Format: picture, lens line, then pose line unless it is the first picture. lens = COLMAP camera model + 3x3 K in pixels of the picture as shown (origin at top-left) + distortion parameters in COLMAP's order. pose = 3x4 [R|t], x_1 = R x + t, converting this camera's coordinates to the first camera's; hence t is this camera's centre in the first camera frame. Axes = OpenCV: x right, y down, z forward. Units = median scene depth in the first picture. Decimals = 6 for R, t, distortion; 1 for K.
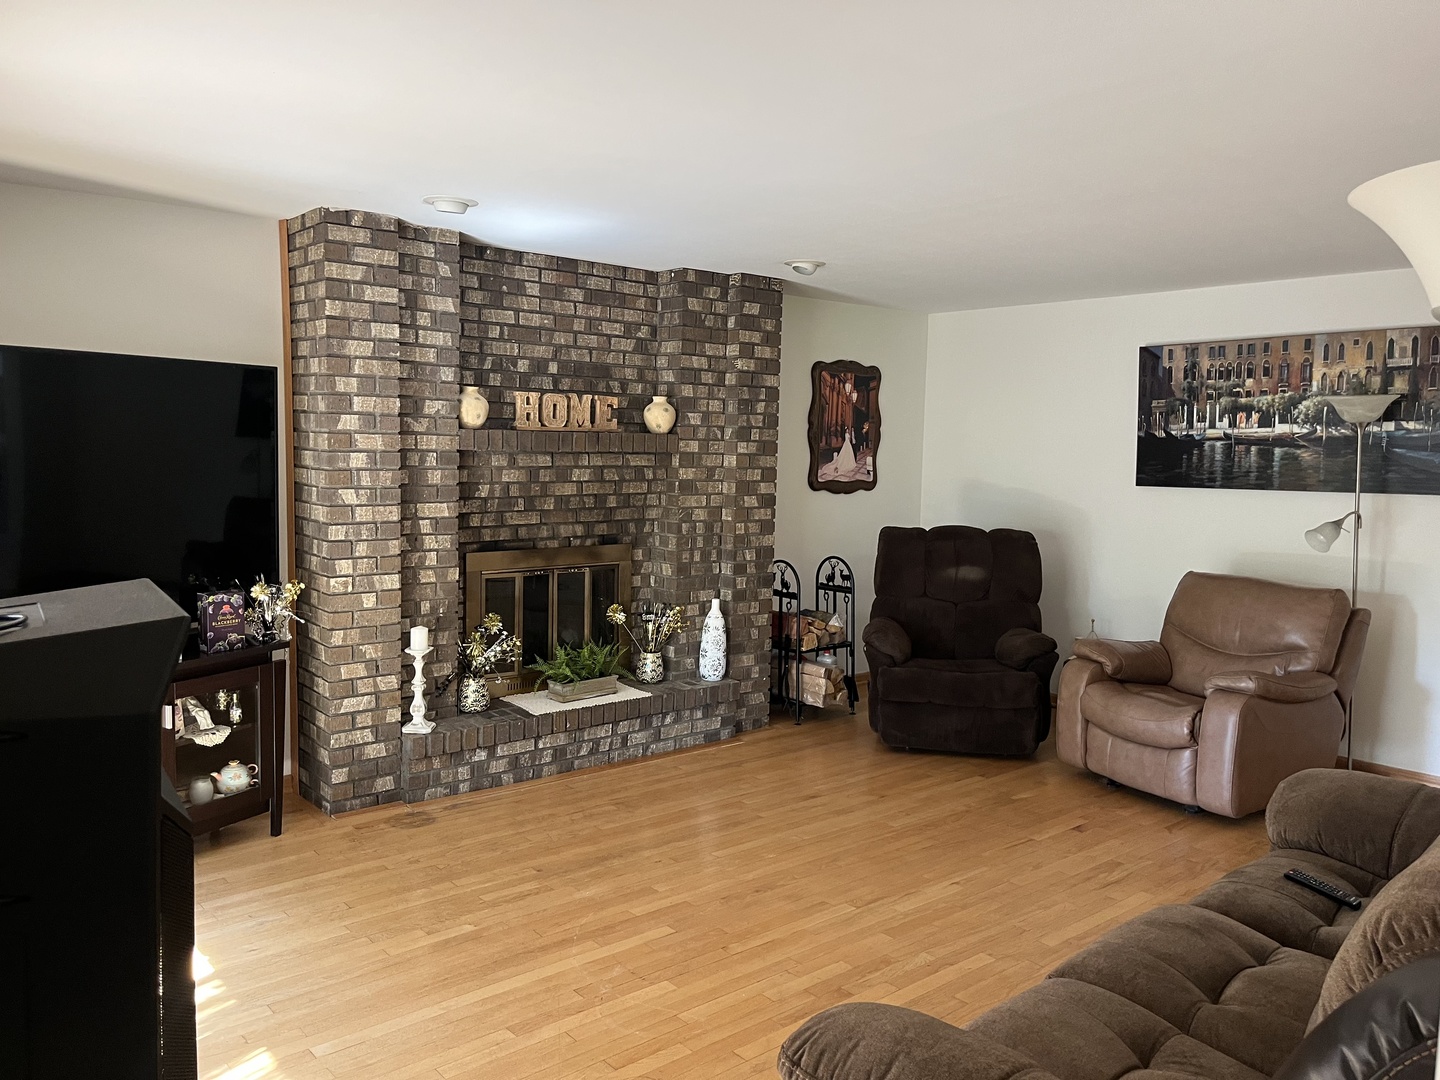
lens RADIAL K [[1088.7, 0, 720.0], [0, 1088.7, 540.0], [0, 0, 1]] dist [0.008851, -0.000541]
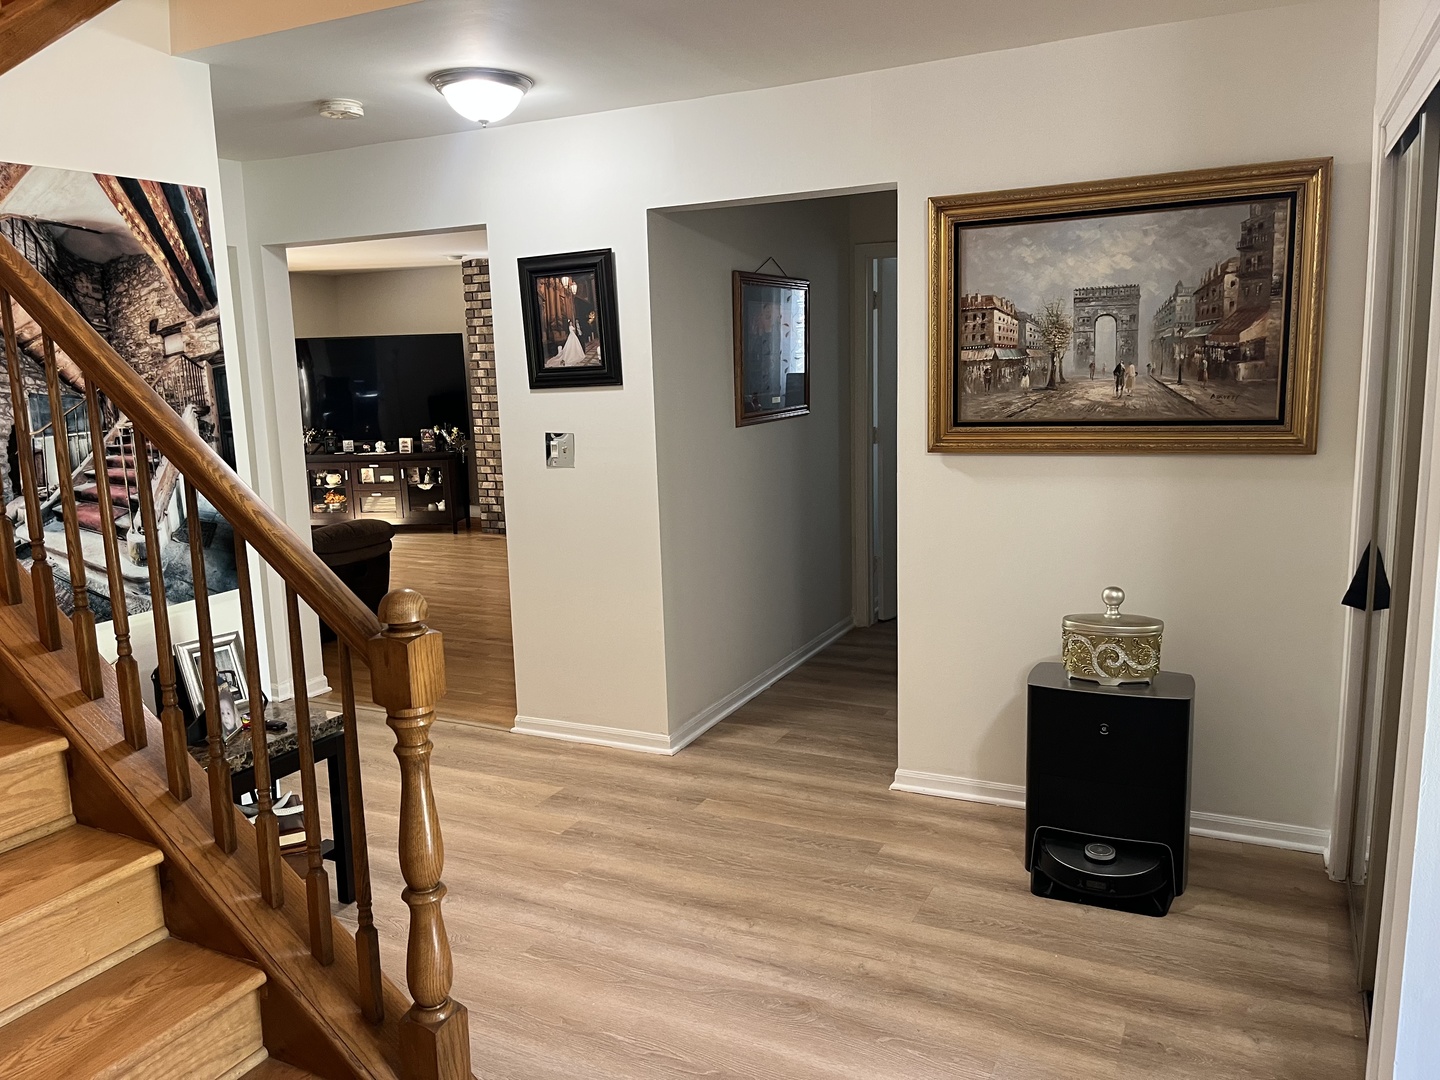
lens RADIAL K [[1088.7, 0, 720.0], [0, 1088.7, 540.0], [0, 0, 1]] dist [0.008851, -0.000541]
pose [[0.405781, 0.125618, -0.905297, 1.906241], [-0.044773, 0.992053, 0.117588, -0.019547], [0.912873, -0.007182, 0.408180, 0.542649]]
